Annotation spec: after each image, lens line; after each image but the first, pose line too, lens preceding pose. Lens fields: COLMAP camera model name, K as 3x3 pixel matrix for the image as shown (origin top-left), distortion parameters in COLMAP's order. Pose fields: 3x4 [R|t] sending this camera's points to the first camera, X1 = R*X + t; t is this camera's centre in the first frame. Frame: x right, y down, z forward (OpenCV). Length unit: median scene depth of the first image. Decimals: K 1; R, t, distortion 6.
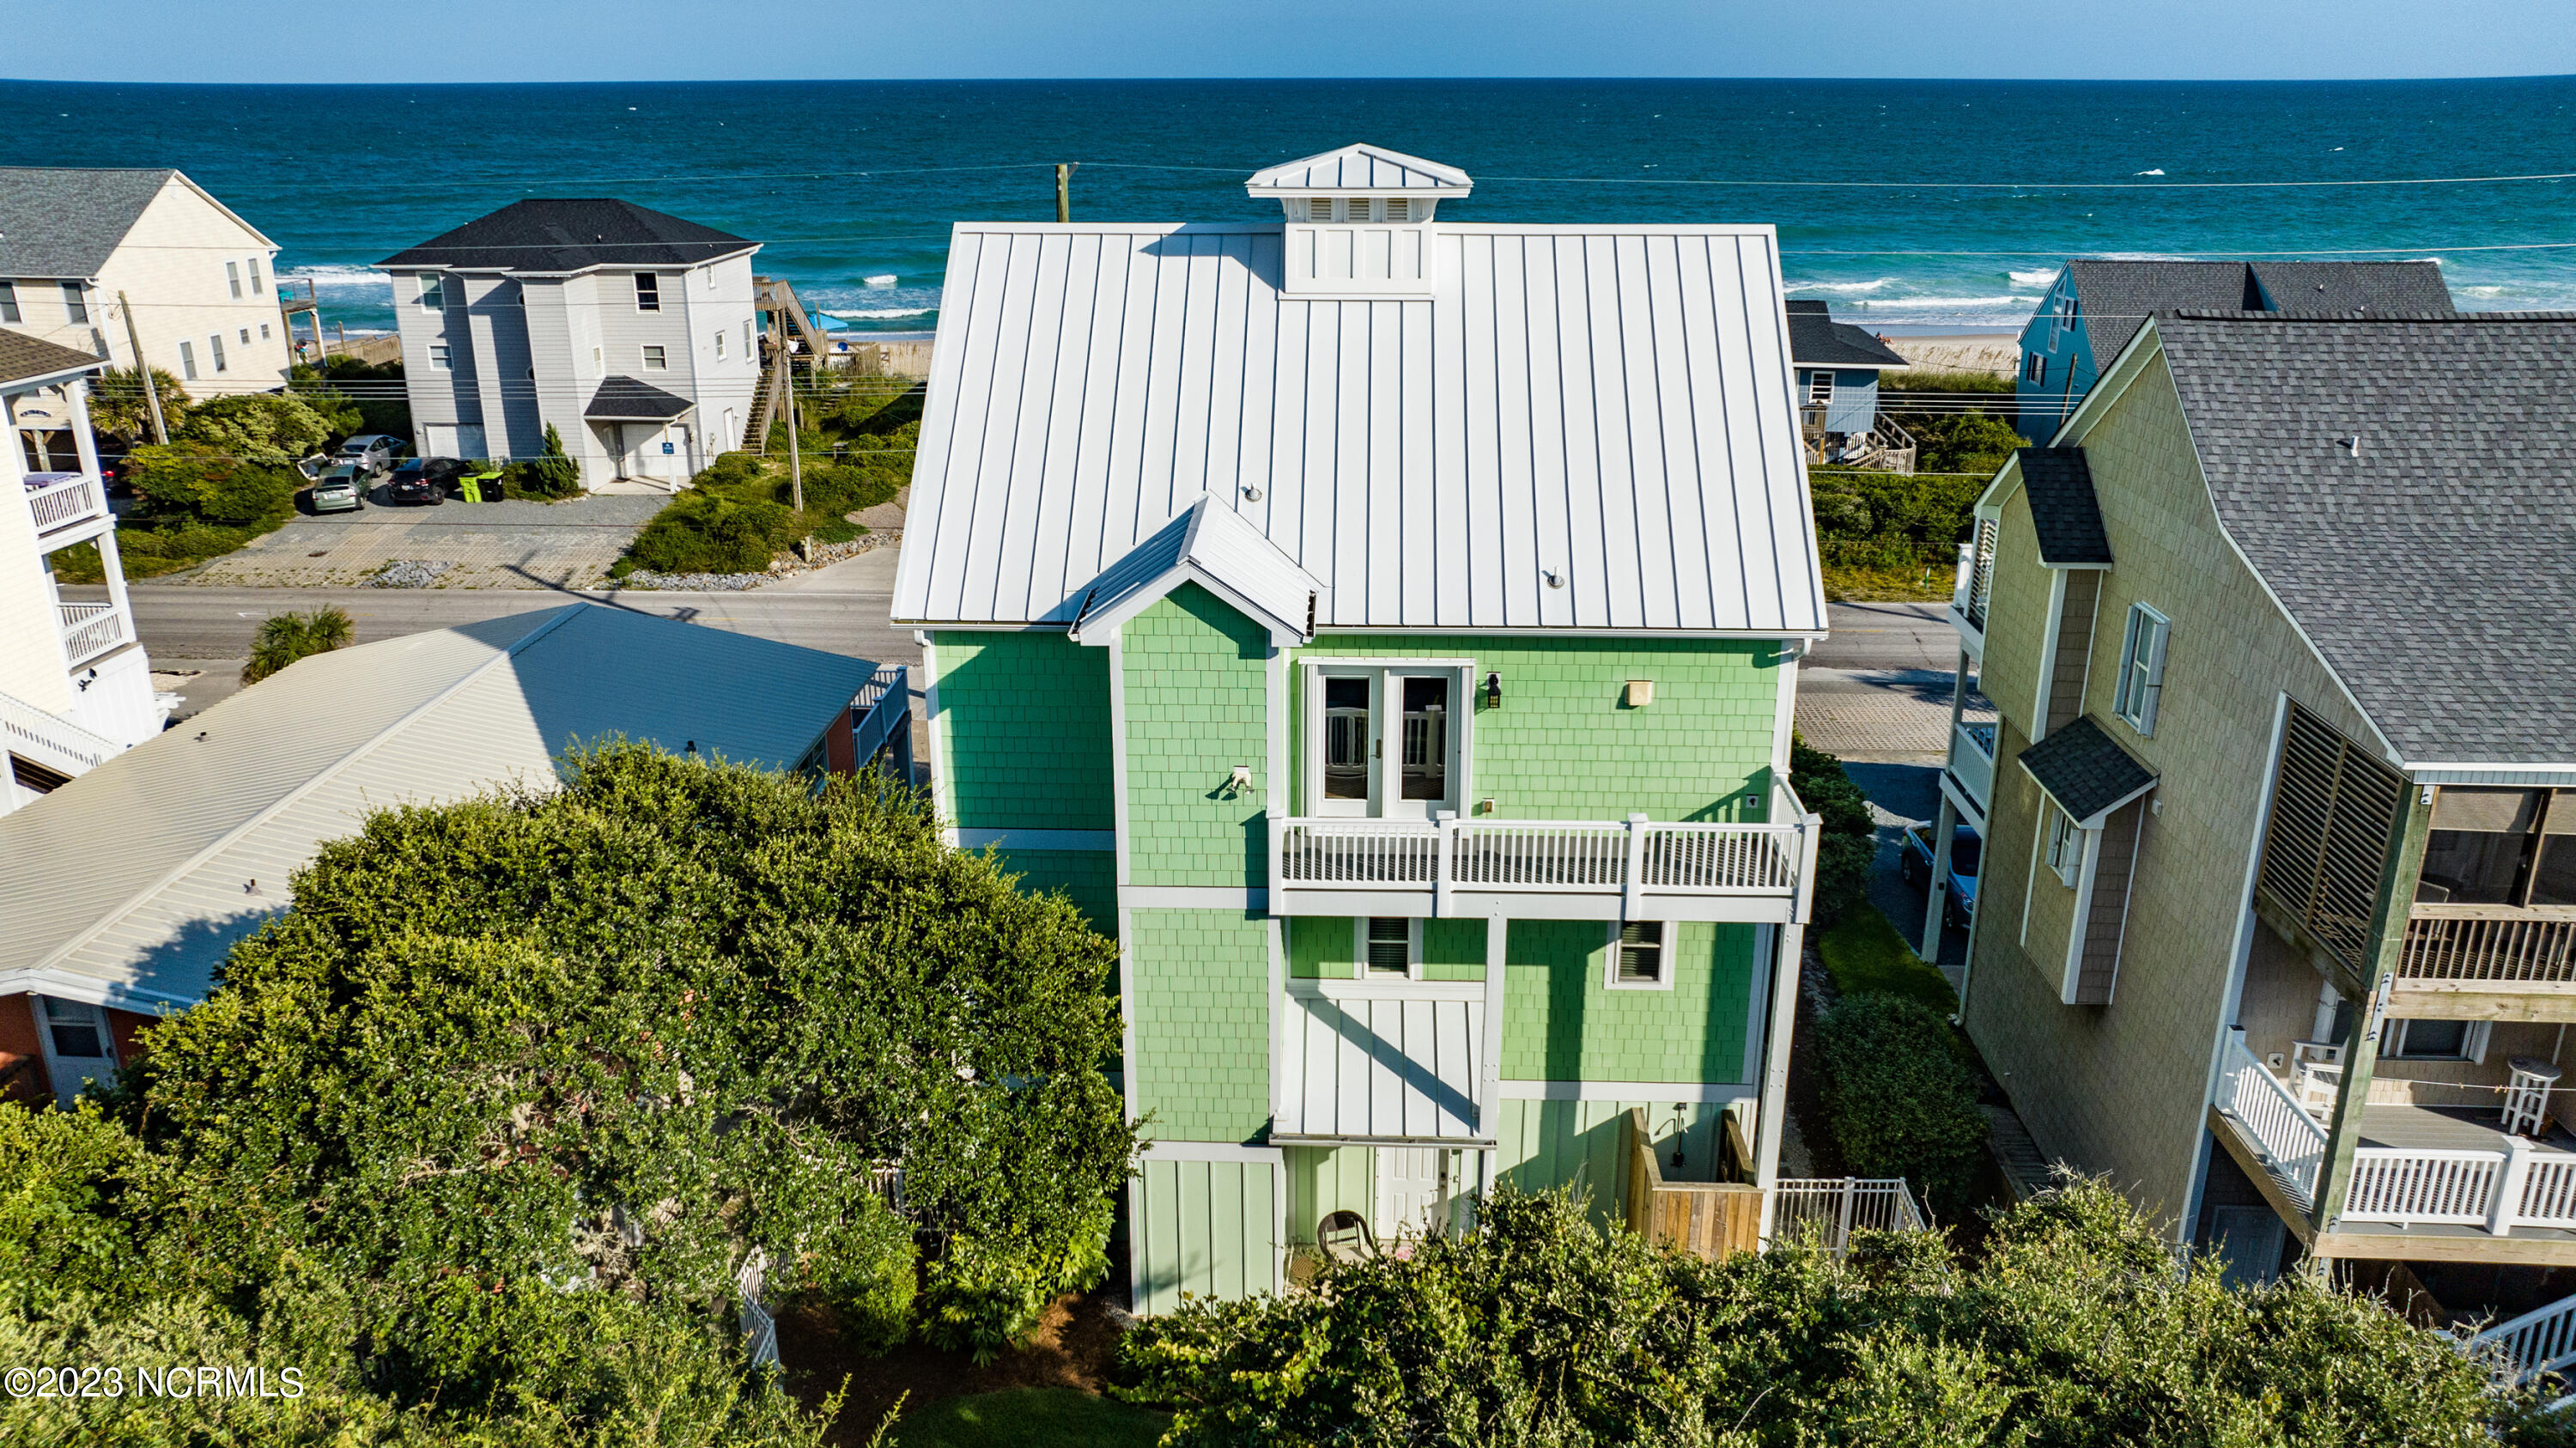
lens RADIAL K [[1844.0, 0, 1288.0], [0, 1844.0, 724.0], [0, 0, 1]] dist [-0.020355, 0.002591]
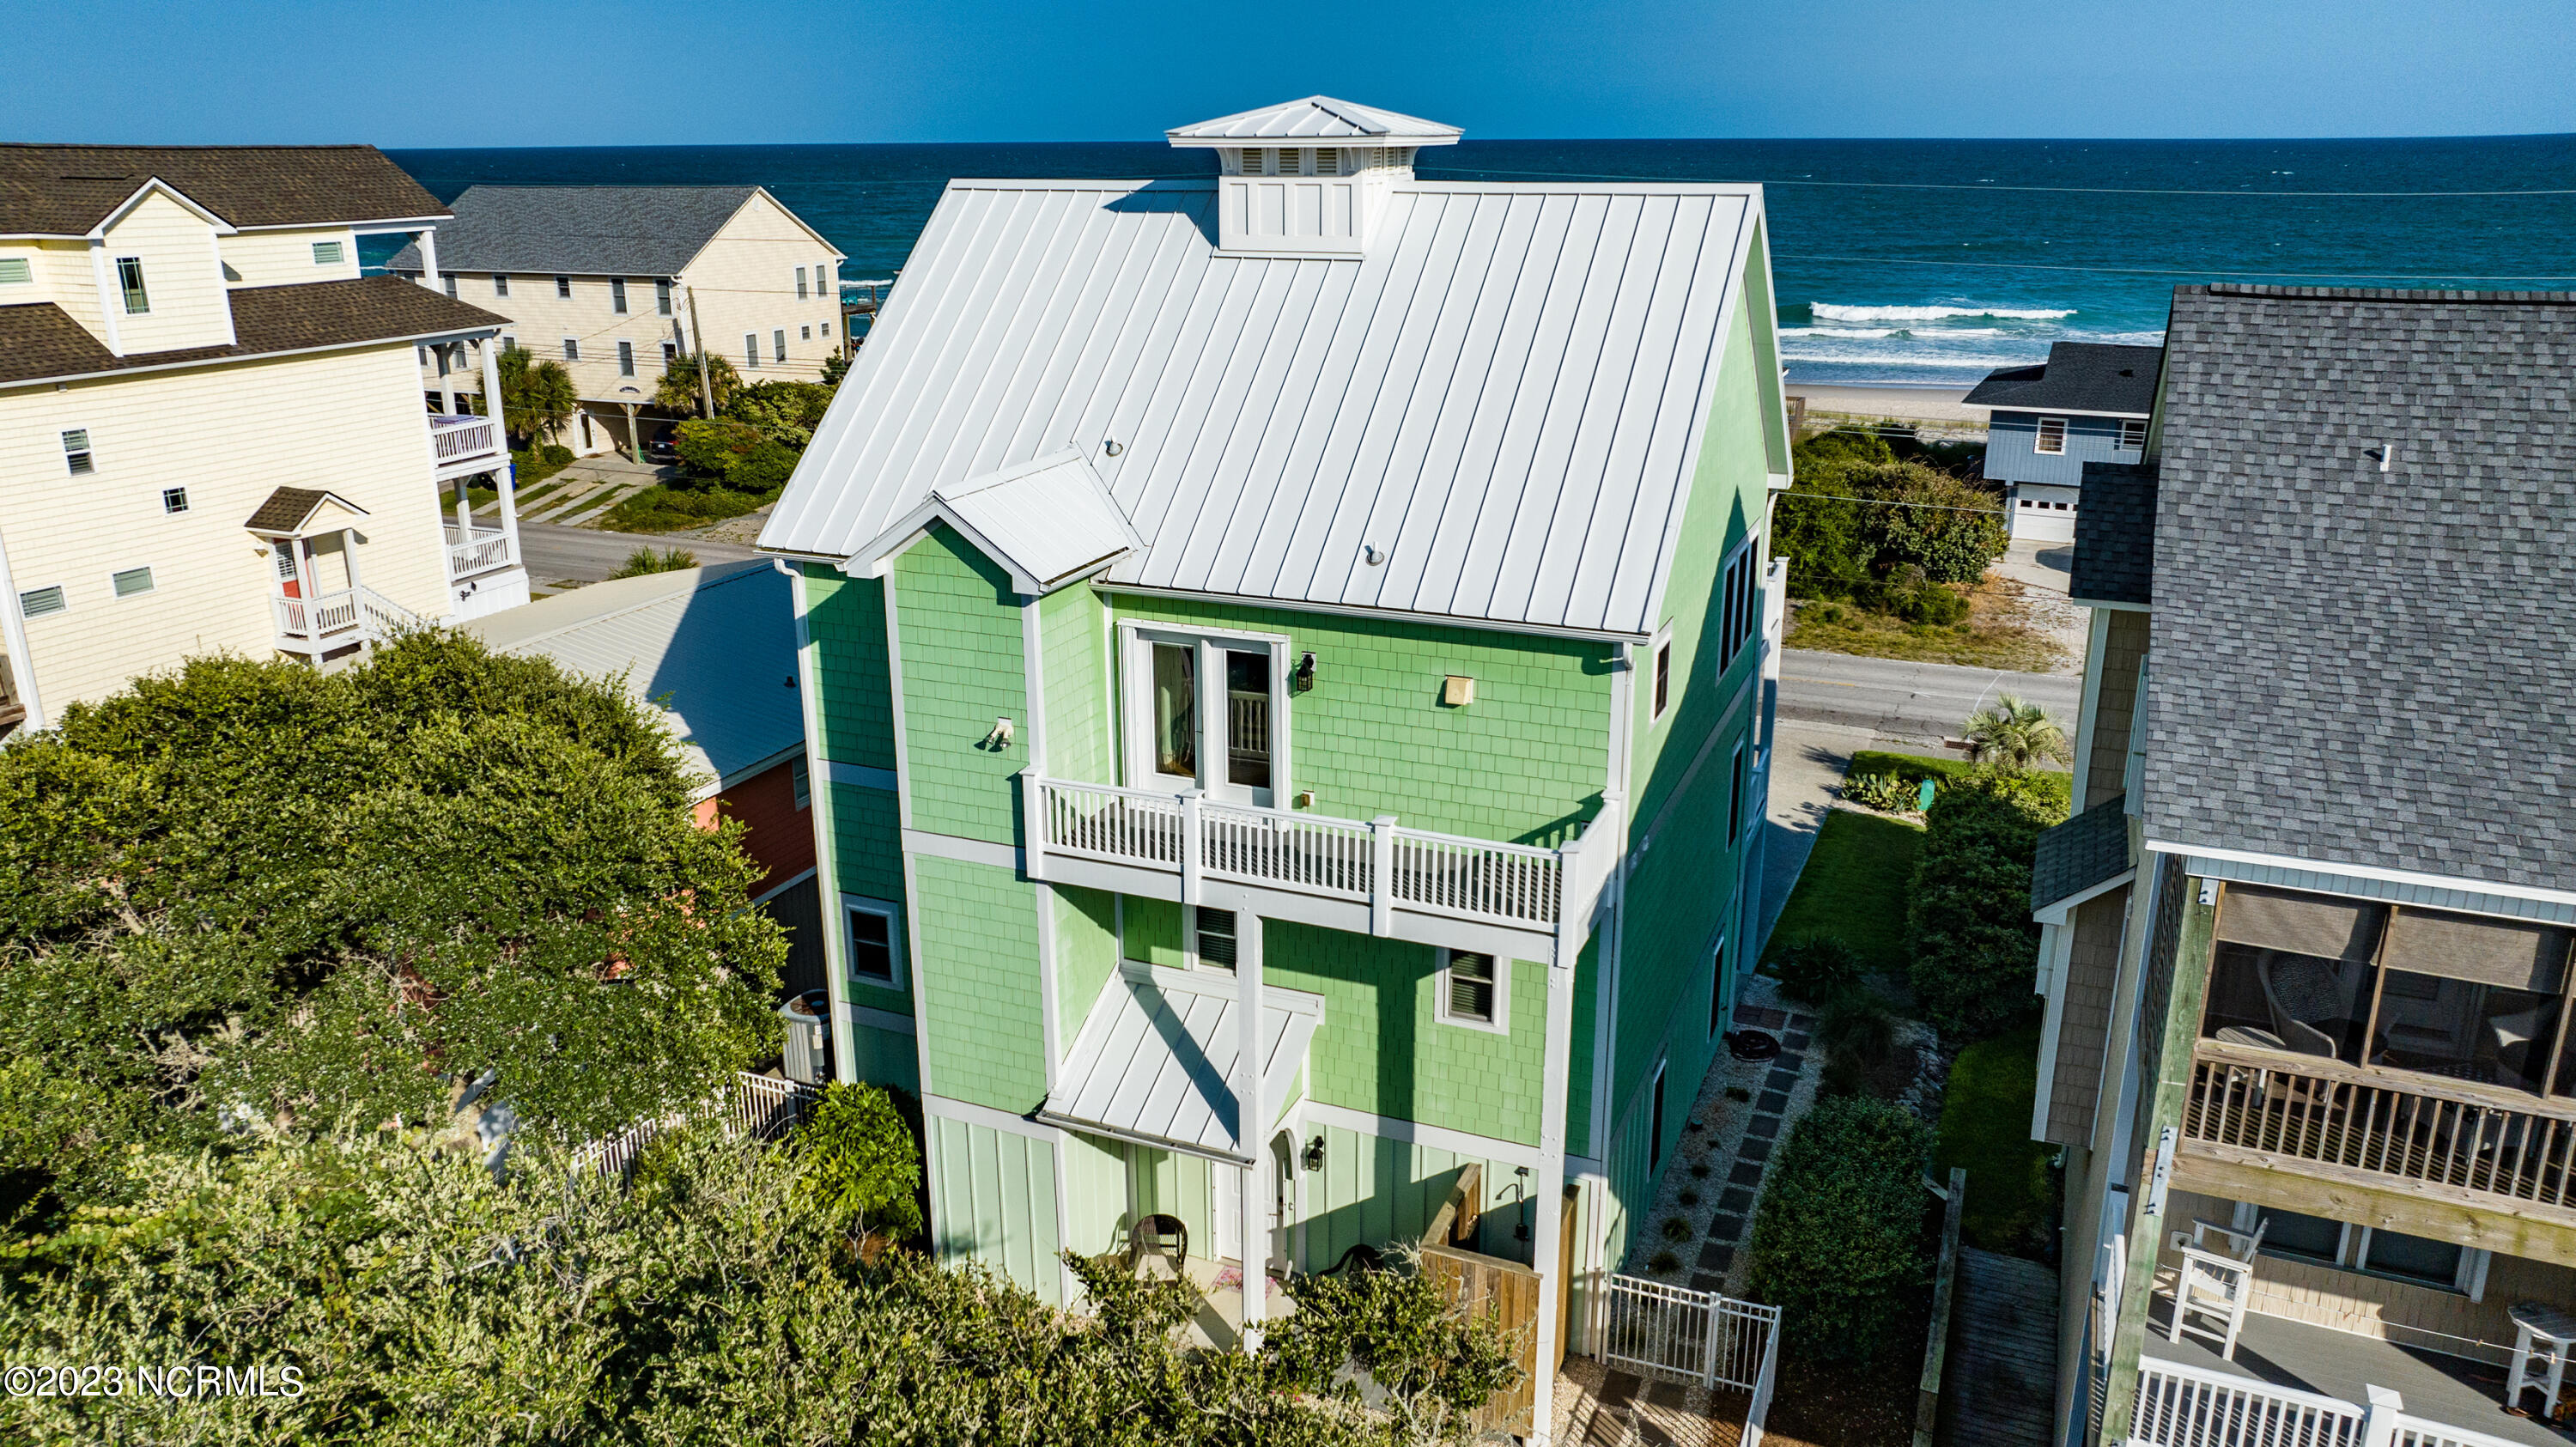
lens RADIAL K [[1828.9, 0, 1288.0], [0, 1828.9, 723.5], [0, 0, 1]] dist [-0.016606, 0.006317]
pose [[0.935646, 0.105200, -0.336897, 0.403250], [-0.114437, 0.993401, -0.007616, 0.014932], [0.333873, 0.045679, 0.941511, 0.136112]]
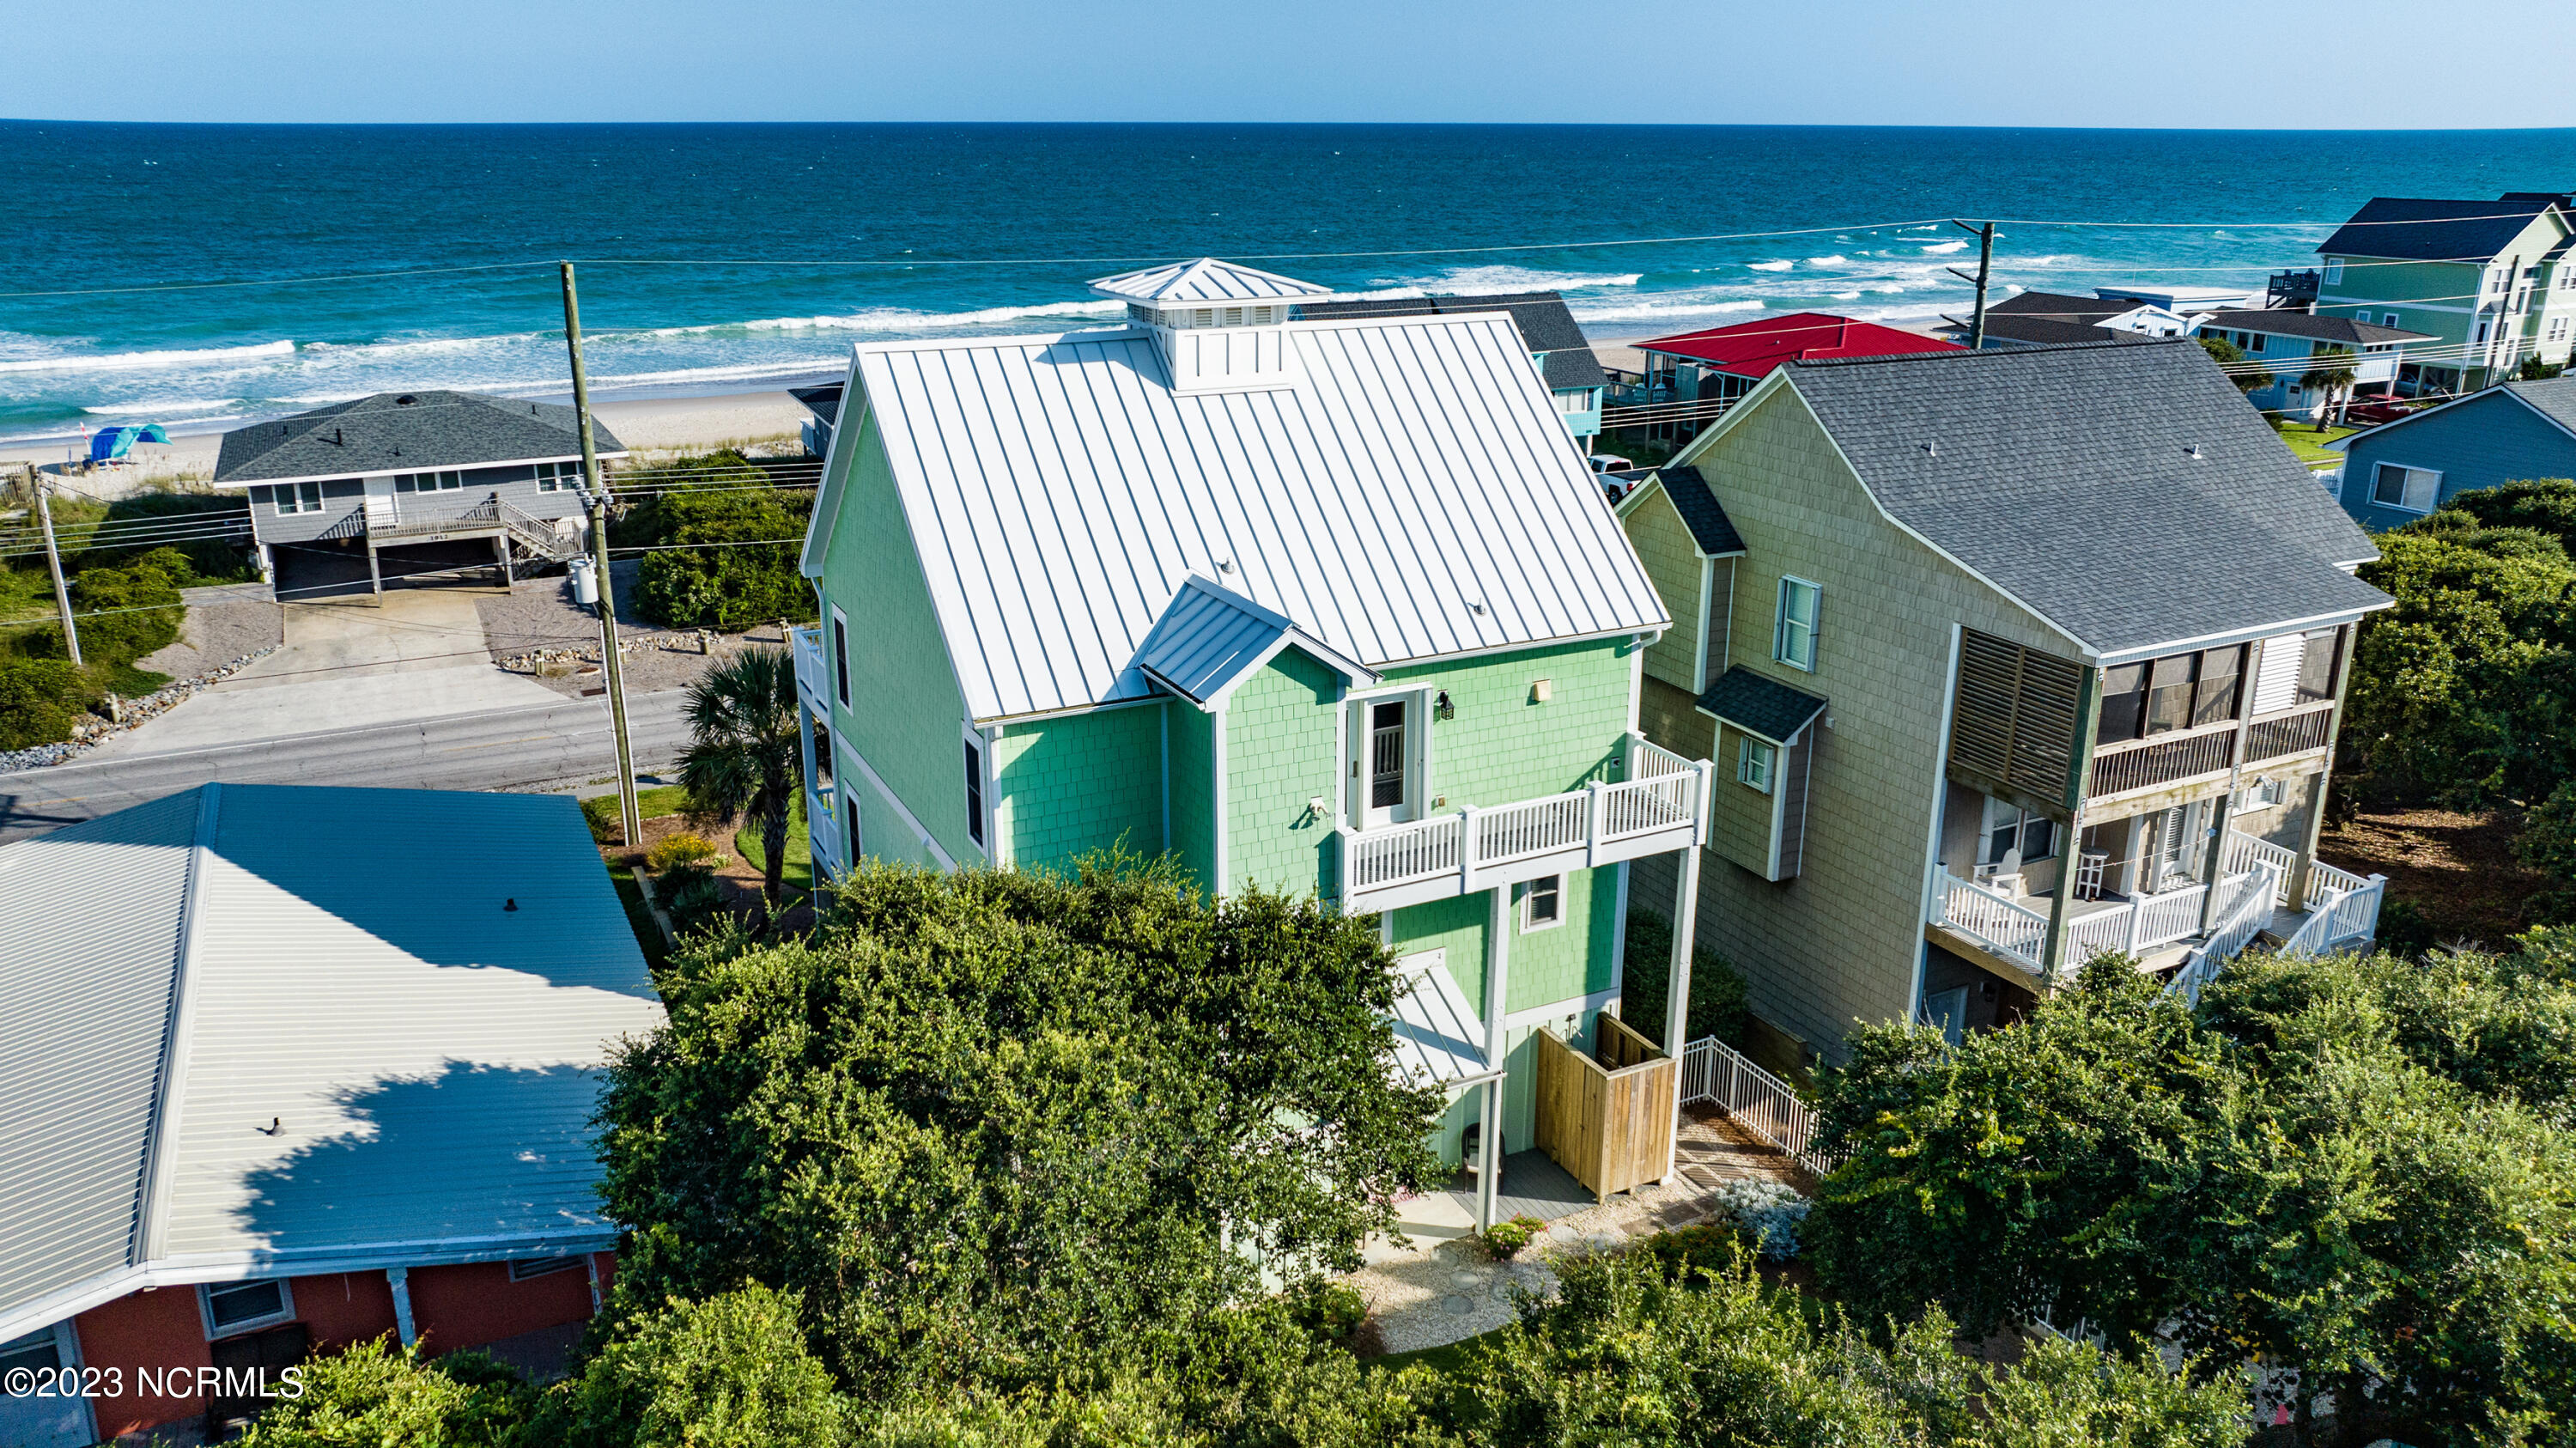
lens RADIAL K [[1858.6, 0, 1288.0], [0, 1858.6, 724.0], [0, 0, 1]] dist [-0.030969, 0.026832]
pose [[0.871489, -0.148040, 0.467536, -0.540684], [0.159048, 0.987140, 0.016099, -0.041116], [-0.463907, 0.060331, 0.883827, -0.033847]]
